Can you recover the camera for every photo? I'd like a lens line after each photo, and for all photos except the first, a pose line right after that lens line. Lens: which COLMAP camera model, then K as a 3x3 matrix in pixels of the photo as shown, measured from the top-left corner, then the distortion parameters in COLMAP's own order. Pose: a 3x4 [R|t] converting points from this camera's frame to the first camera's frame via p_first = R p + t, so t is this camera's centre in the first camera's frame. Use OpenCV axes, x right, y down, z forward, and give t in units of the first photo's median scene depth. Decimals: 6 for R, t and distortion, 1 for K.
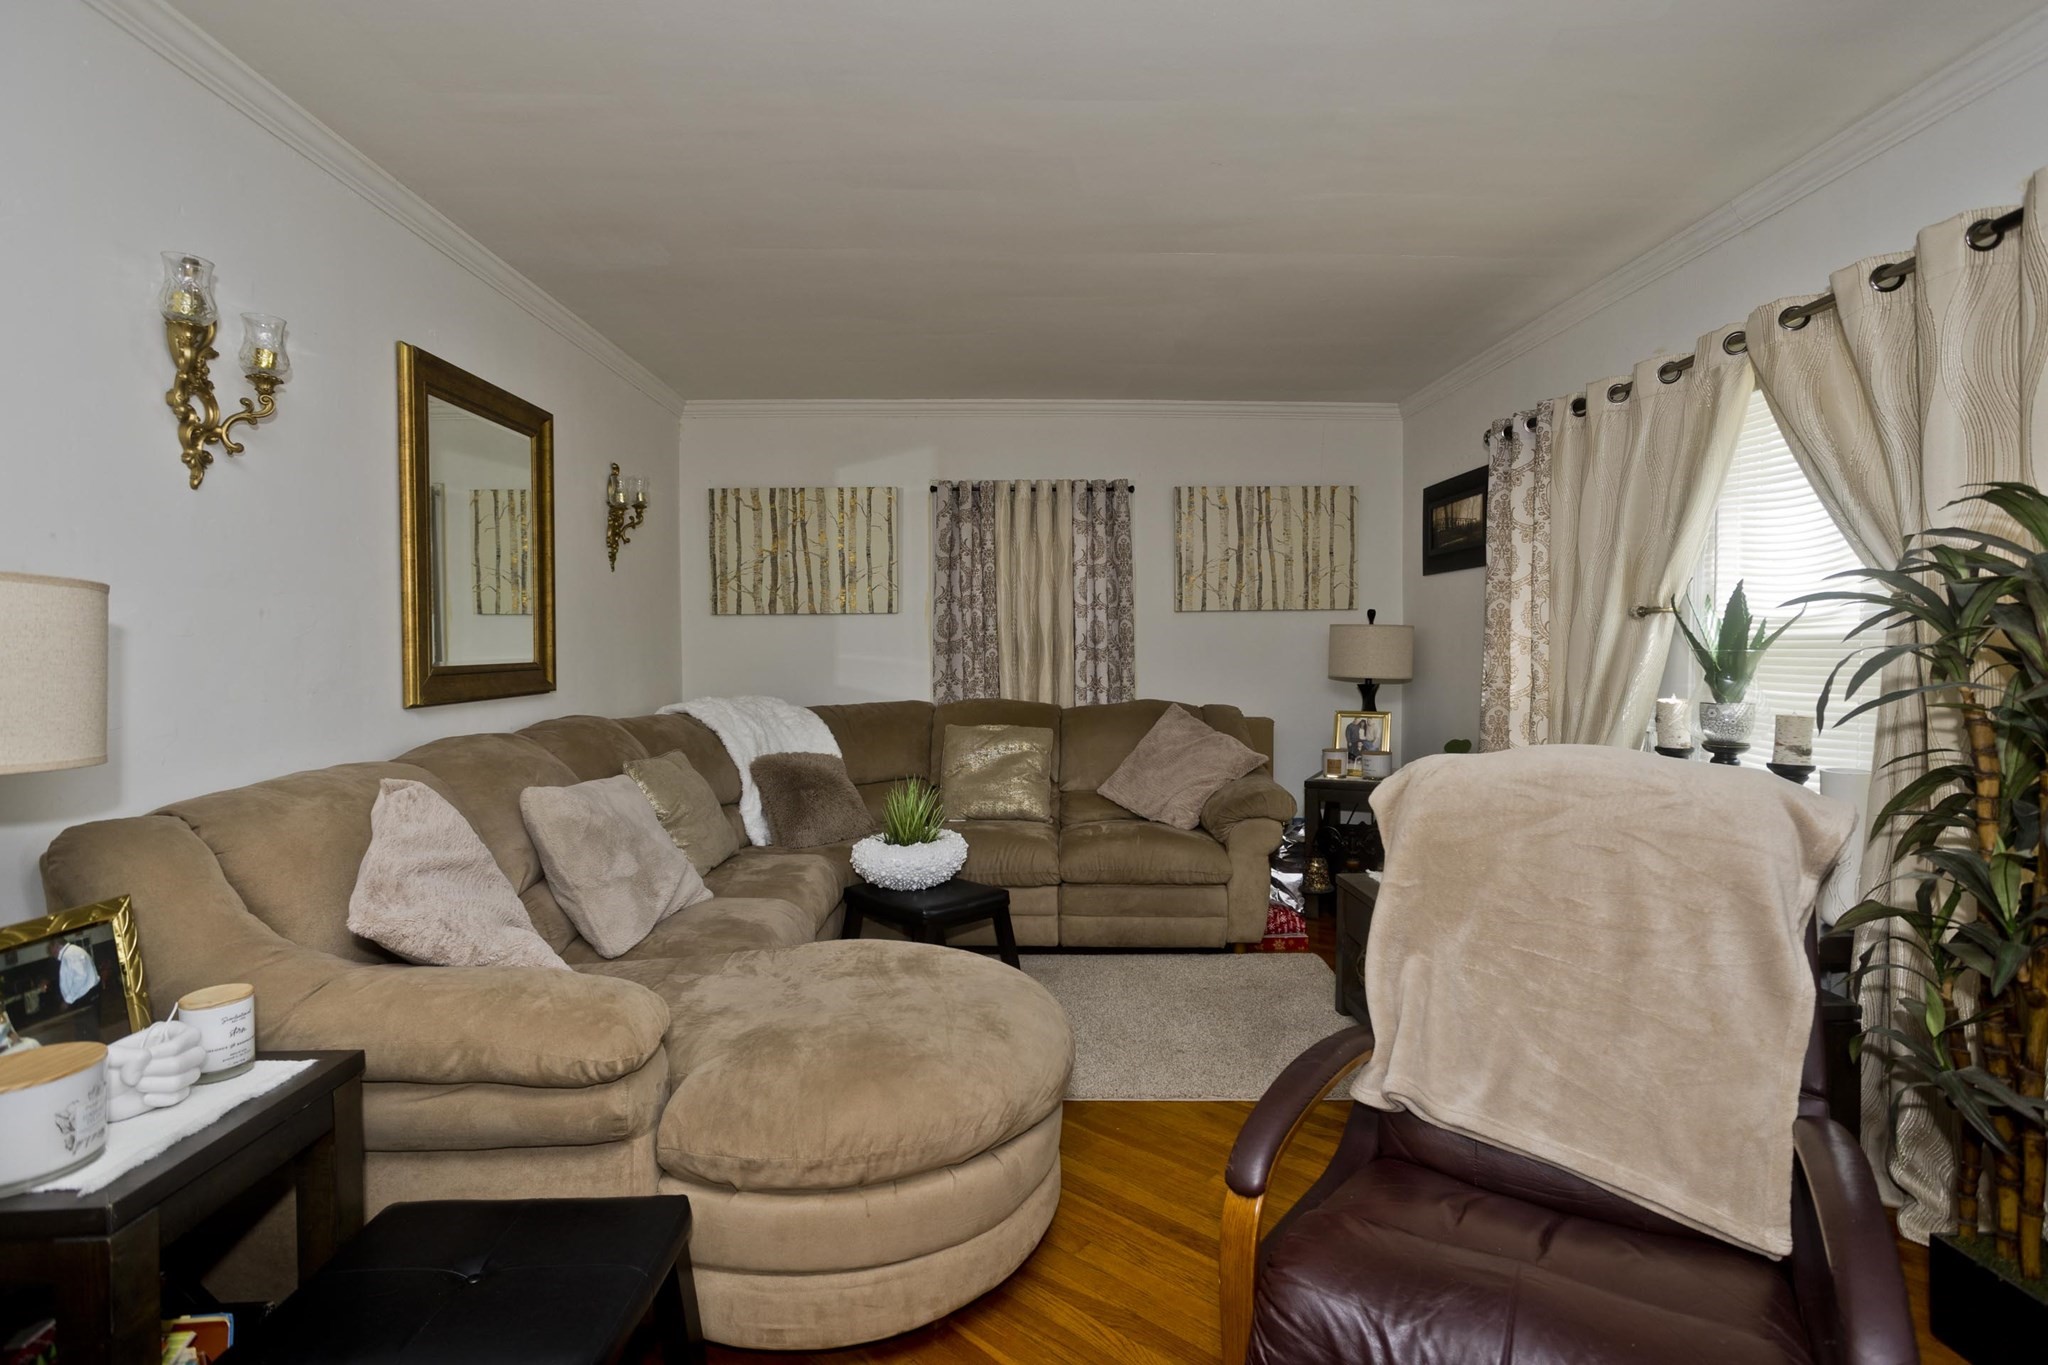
lens RADIAL K [[981.4, 0, 1032.1], [0, 981.4, 676.4], [0, 0, 1]] dist [-0.051520, 0.033391]
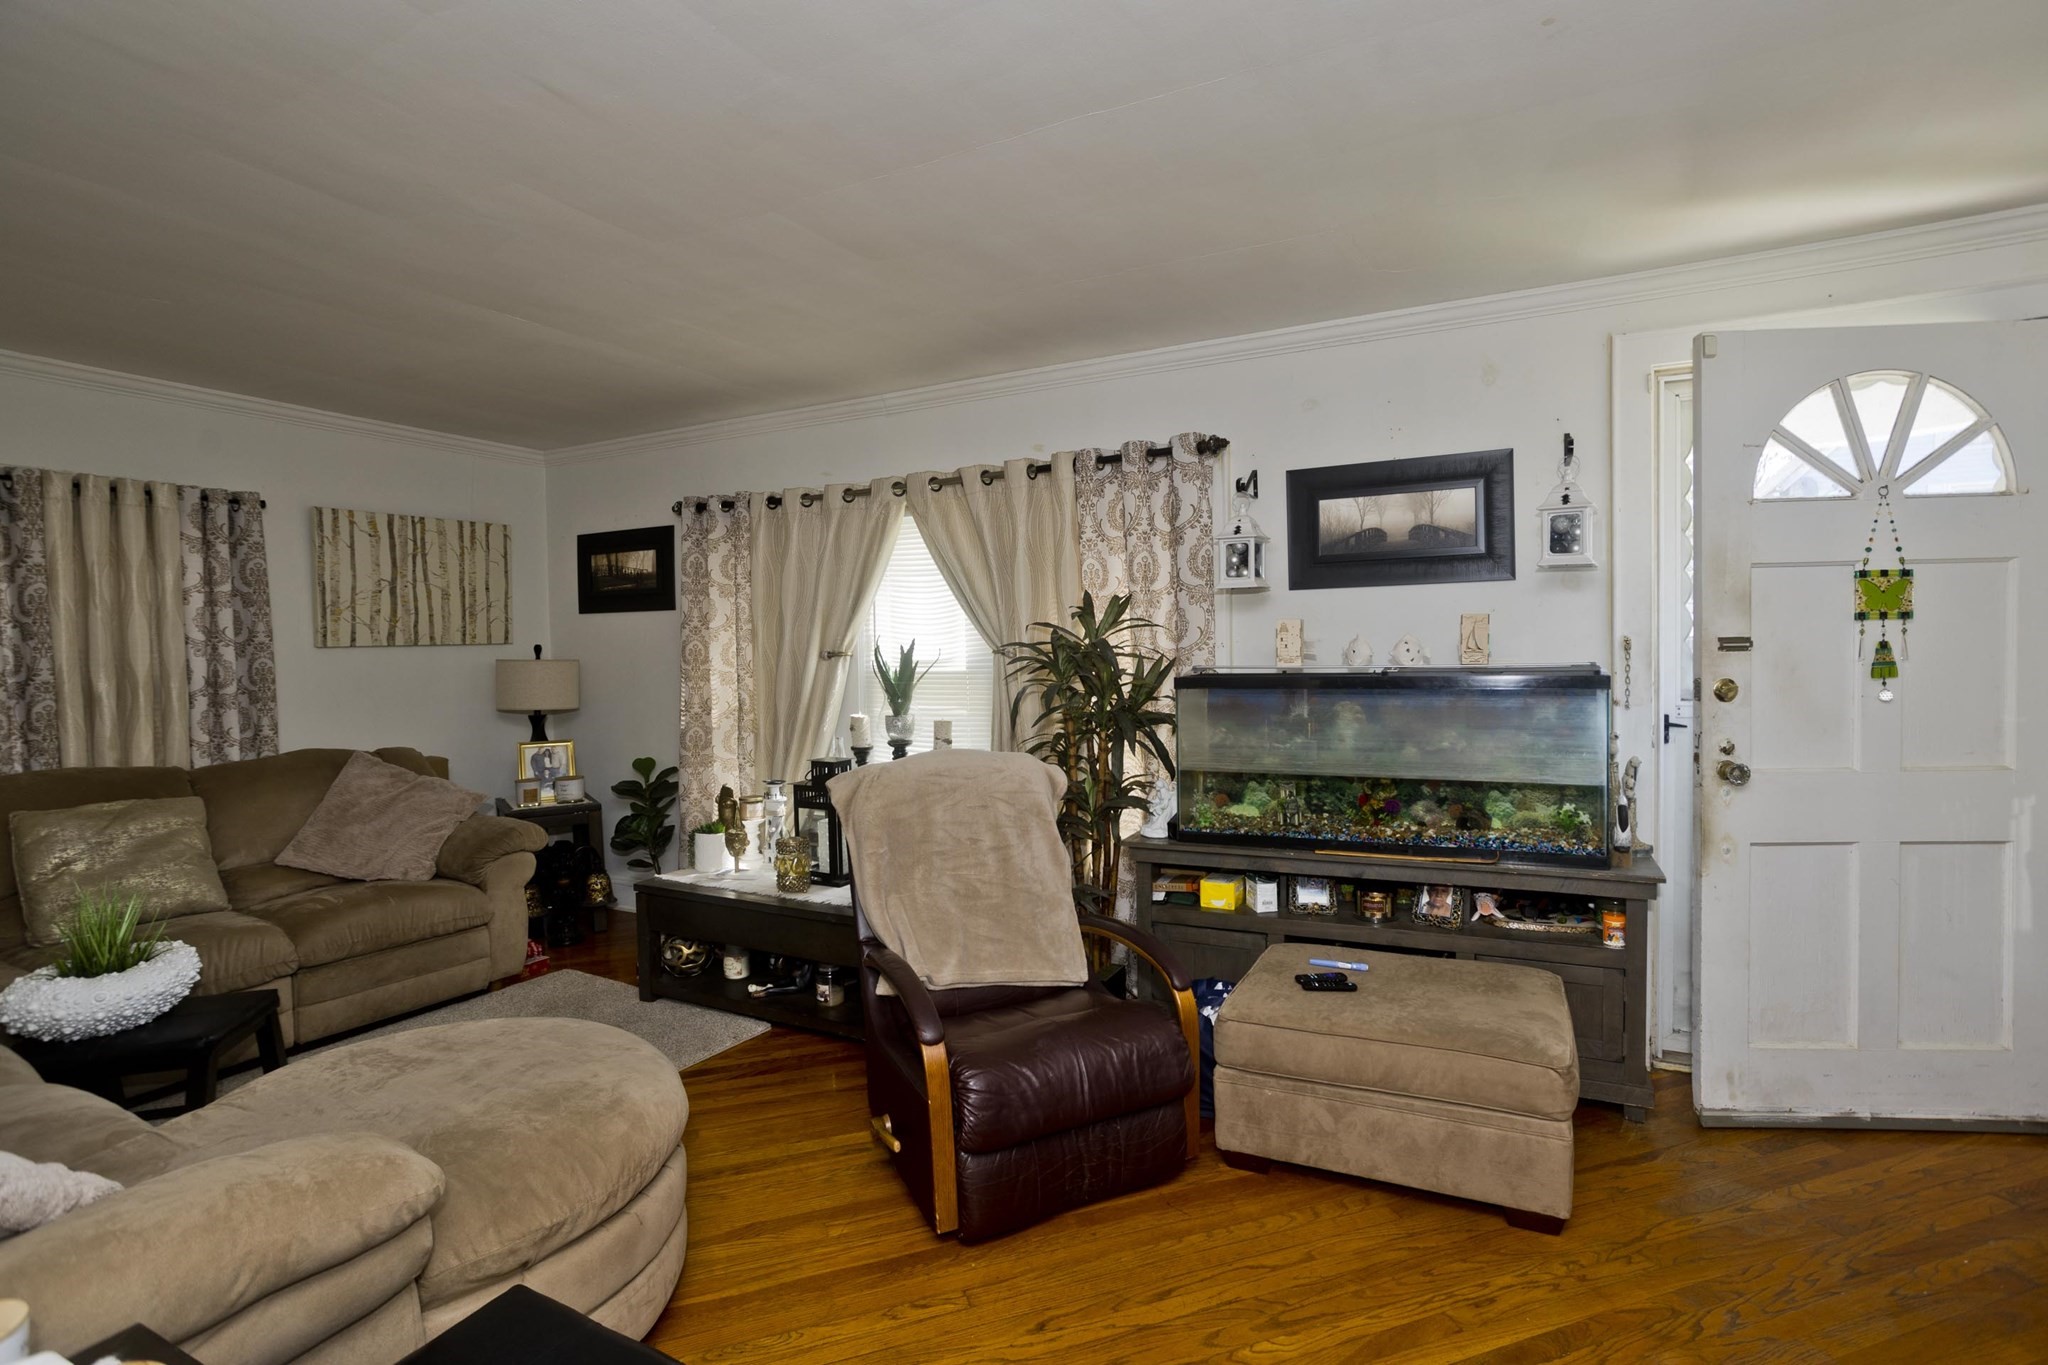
lens RADIAL K [[981.4, 0, 1032.1], [0, 981.4, 676.4], [0, 0, 1]] dist [-0.051520, 0.033391]
pose [[0.494967, -0.032282, 0.868312, -0.311984], [0.041091, 0.999061, 0.013720, -0.027191], [-0.867940, 0.028889, 0.495829, 0.009374]]
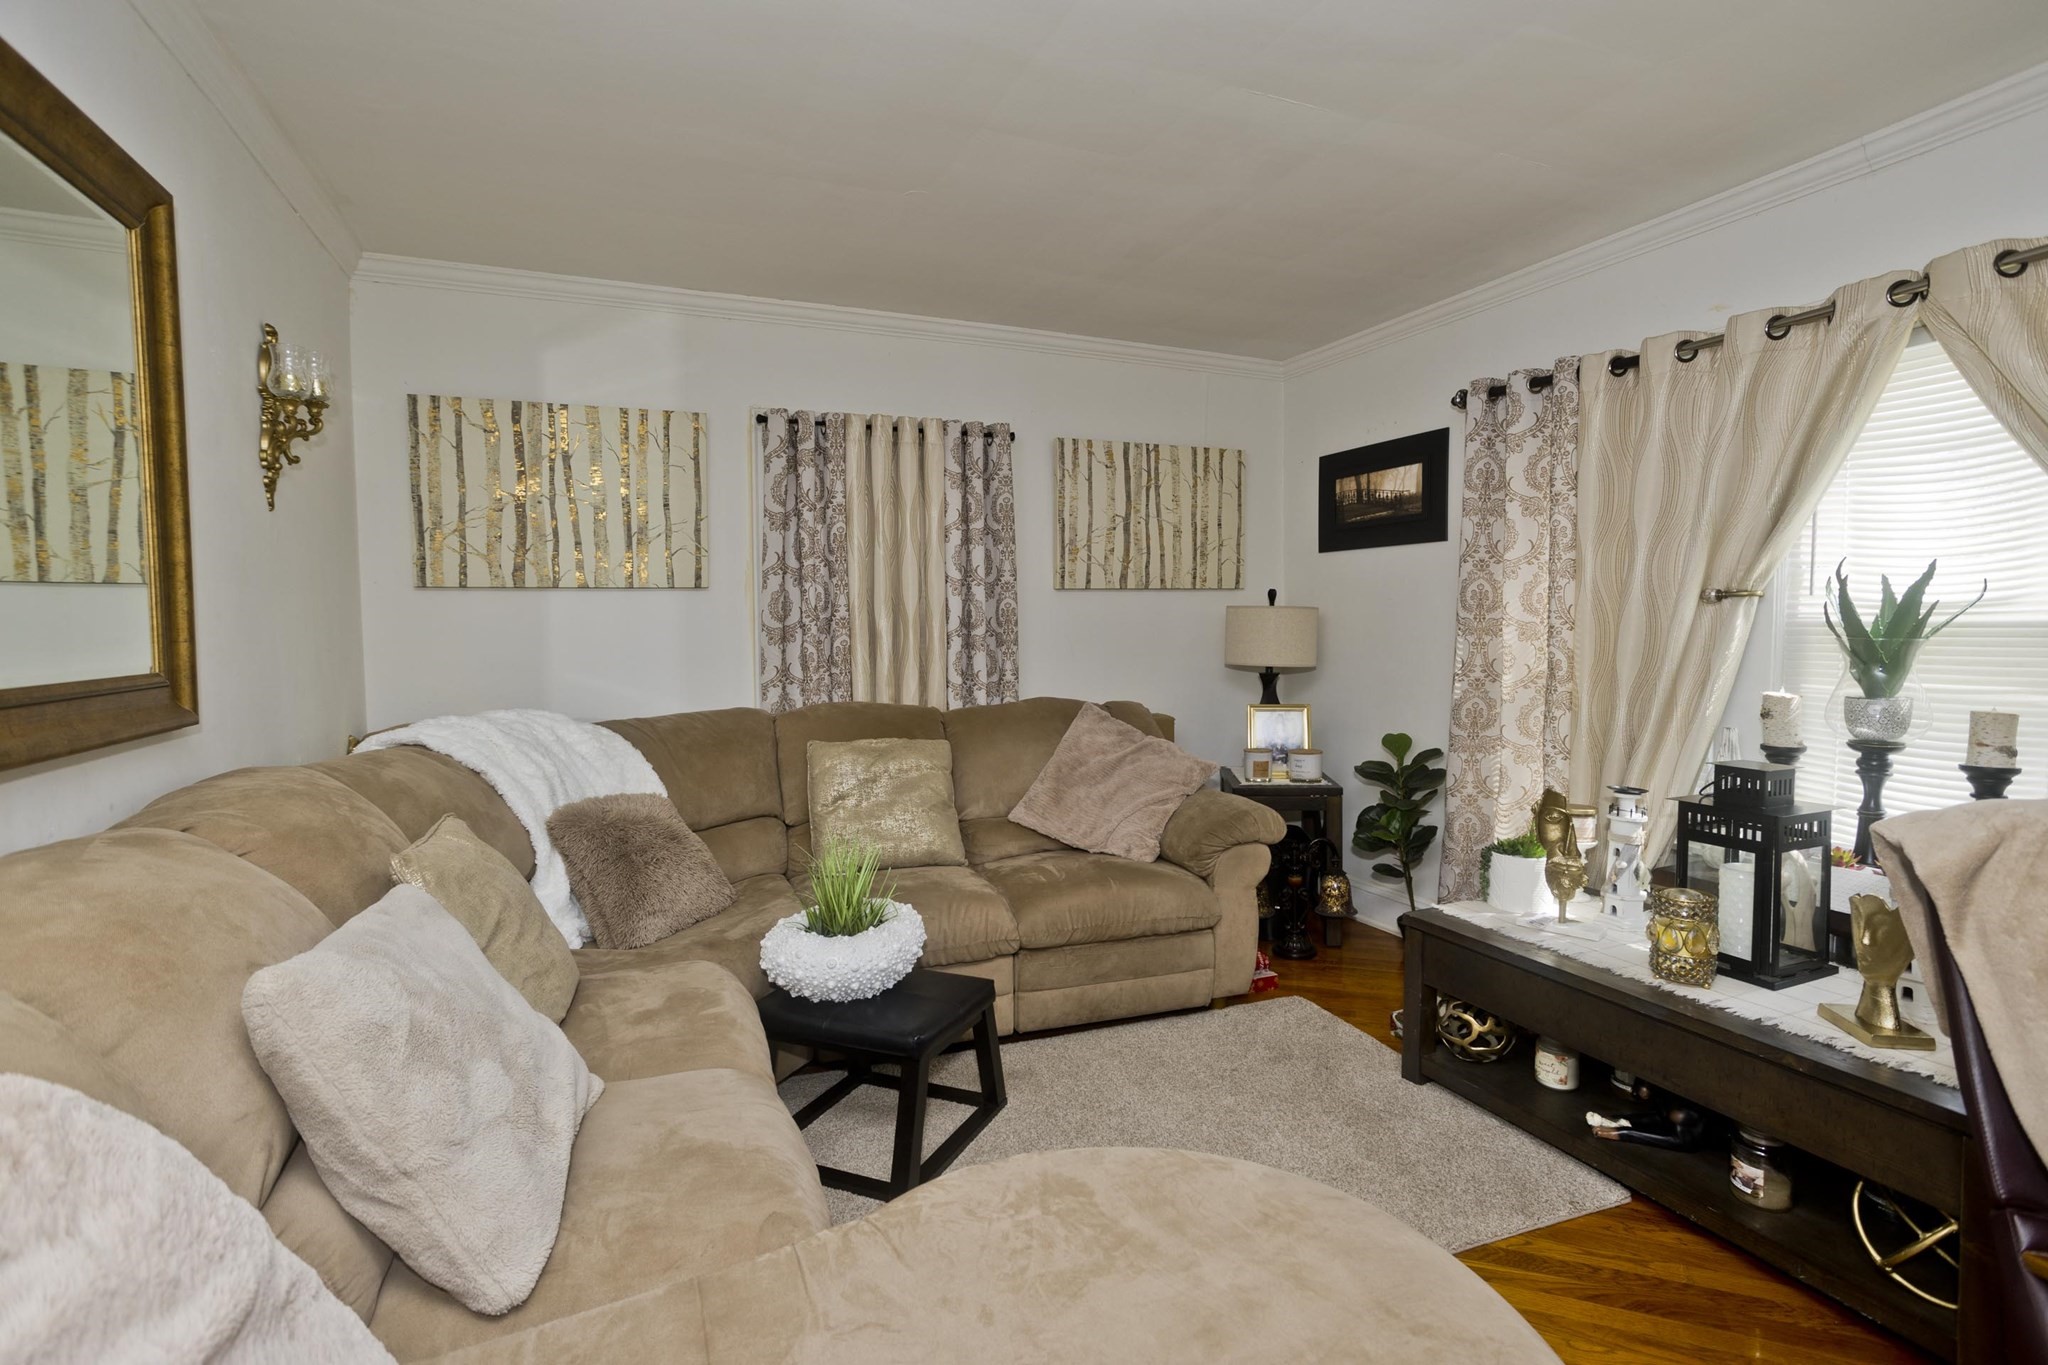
lens RADIAL K [[981.4, 0, 1032.1], [0, 981.4, 676.4], [0, 0, 1]] dist [-0.051520, 0.033391]
pose [[0.930974, -0.021058, 0.364479, -0.188952], [0.013445, 0.999635, 0.023413, -0.013207], [-0.364839, -0.016897, 0.930917, 0.251529]]
